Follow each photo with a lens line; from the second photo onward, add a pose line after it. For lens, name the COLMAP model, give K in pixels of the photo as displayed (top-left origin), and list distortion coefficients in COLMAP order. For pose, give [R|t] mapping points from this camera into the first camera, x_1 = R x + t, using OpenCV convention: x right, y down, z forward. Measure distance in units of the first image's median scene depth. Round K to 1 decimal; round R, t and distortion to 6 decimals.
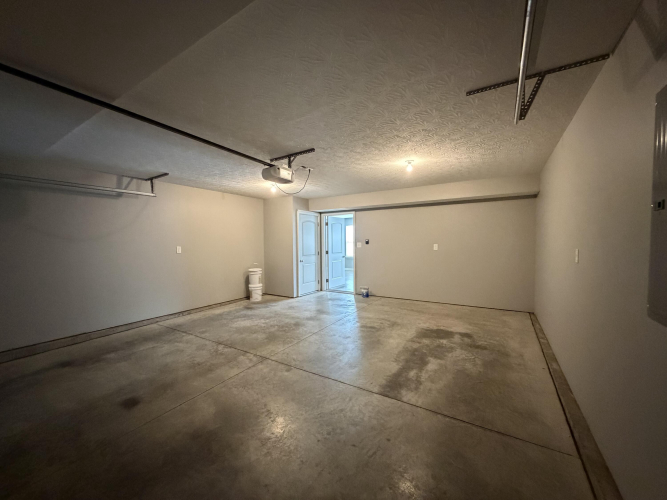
lens RADIAL K [[265.8, 0, 333.1], [0, 265.8, 249.6], [0, 0, 1]] dist [0.001475, -0.000316]
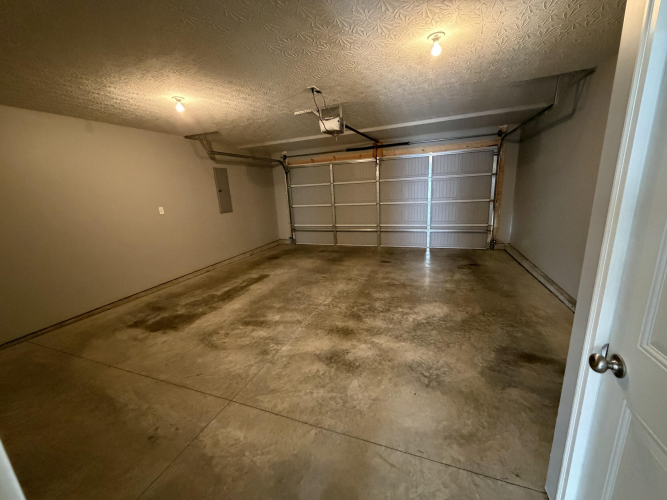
lens RADIAL K [[265.8, 0, 331.2], [0, 265.8, 253.3], [0, 0, 1]] dist [0.001475, -0.000316]
pose [[-0.978944, 0.110619, -0.171560, 0.032633], [0.060121, 0.959405, 0.275550, -0.080853], [0.195076, 0.259433, -0.945854, 1.905175]]
